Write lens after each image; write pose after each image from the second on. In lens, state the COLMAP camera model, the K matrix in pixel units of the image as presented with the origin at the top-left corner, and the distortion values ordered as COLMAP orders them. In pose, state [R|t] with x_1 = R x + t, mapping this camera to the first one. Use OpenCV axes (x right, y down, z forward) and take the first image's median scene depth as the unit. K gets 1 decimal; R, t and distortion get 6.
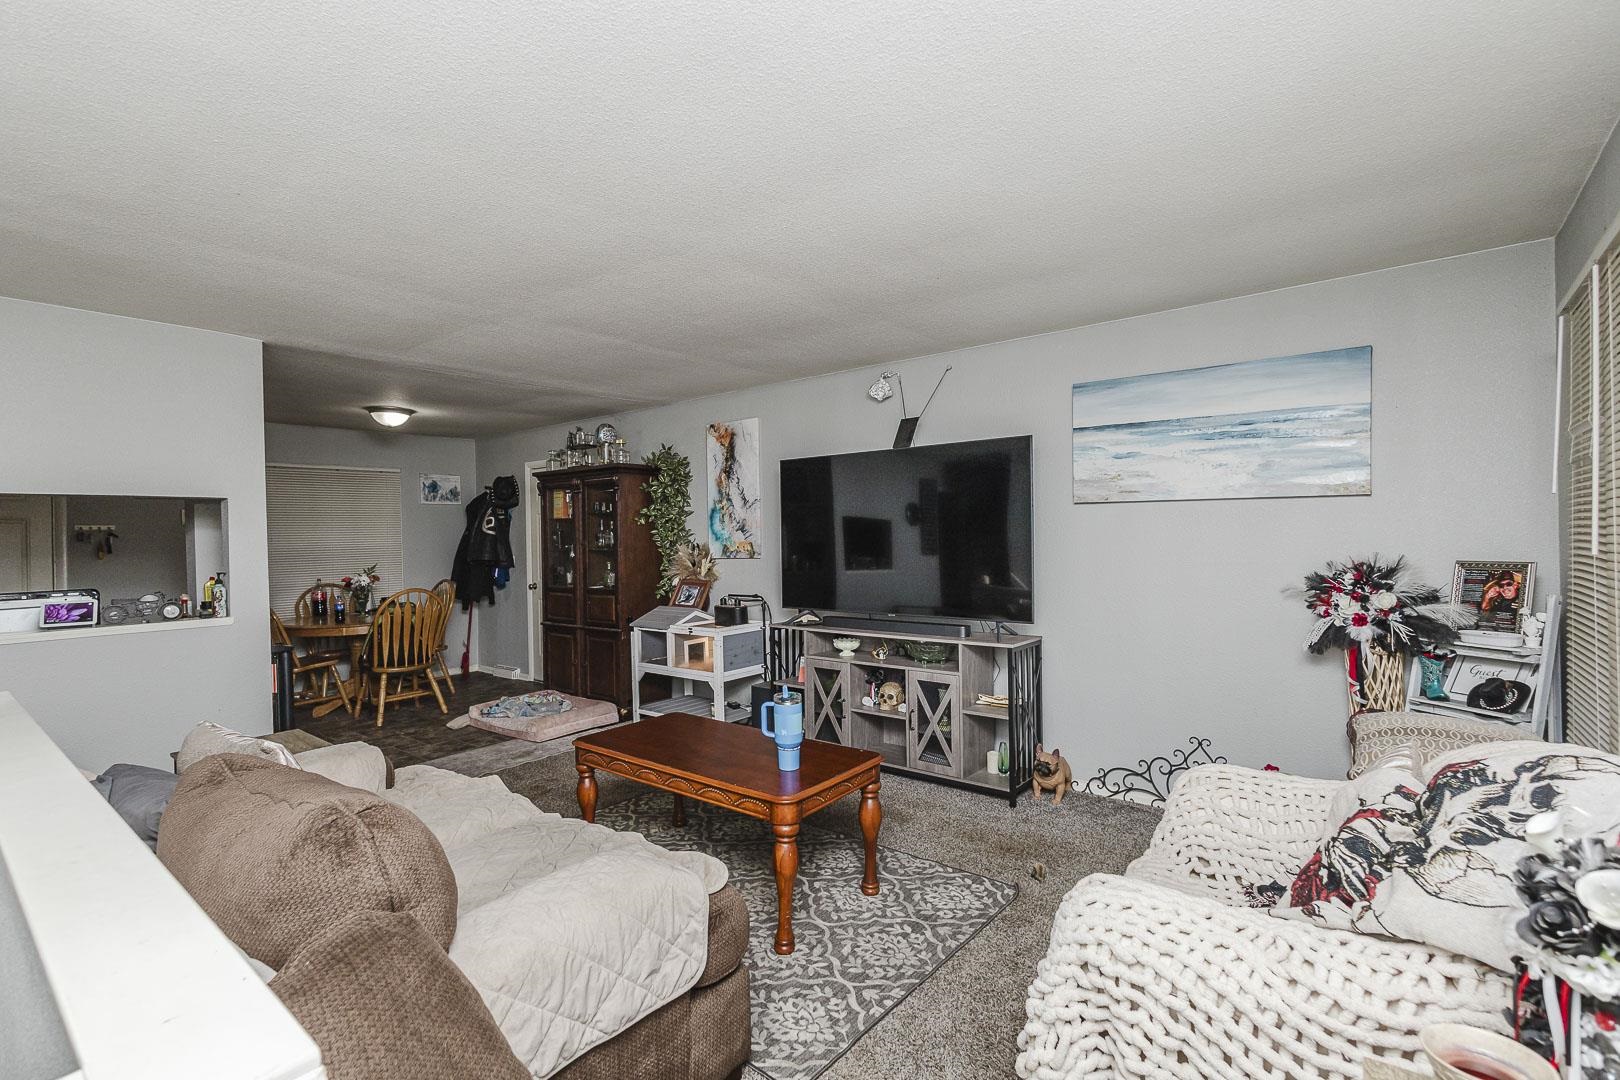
lens RADIAL K [[735.1, 0, 807.1], [0, 735.1, 541.2], [0, 0, 1]] dist [0.008243, -0.004218]
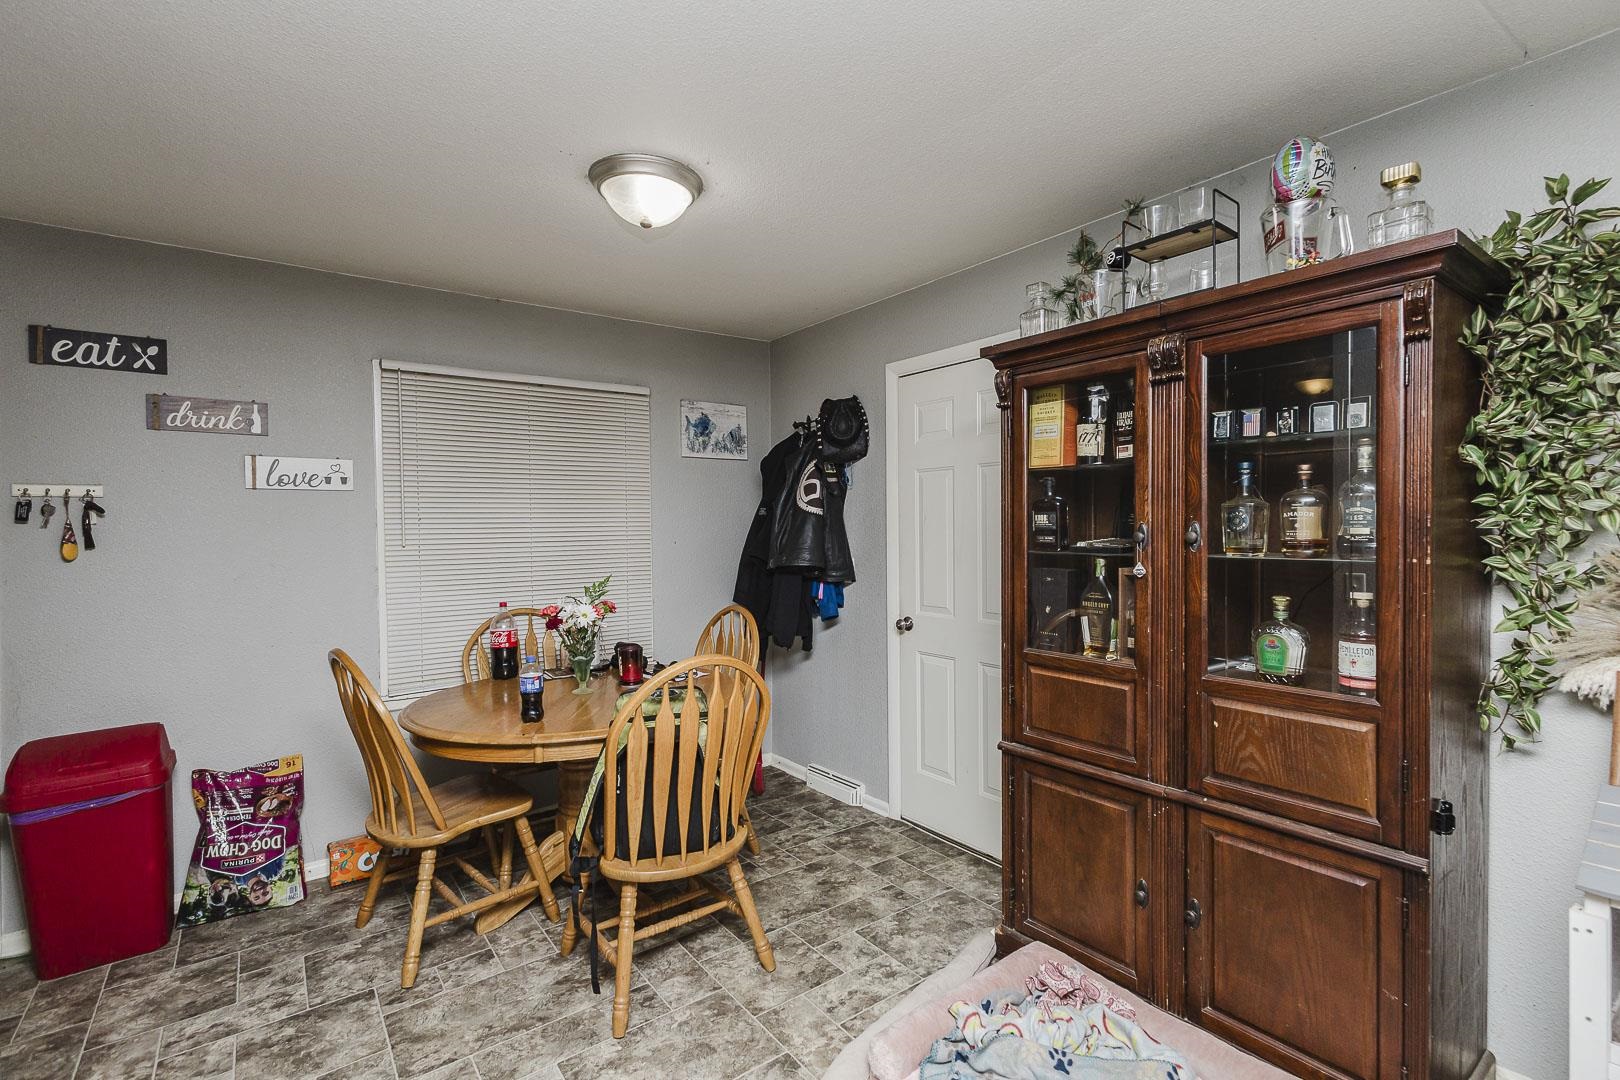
lens RADIAL K [[735.1, 0, 799.9], [0, 735.1, 539.5], [0, 0, 1]] dist [0.008243, -0.004218]
pose [[0.965737, 0.011043, -0.259289, -0.343820], [-0.008243, 0.999895, 0.011883, 0.001814], [0.259394, -0.009338, 0.965727, 0.576406]]
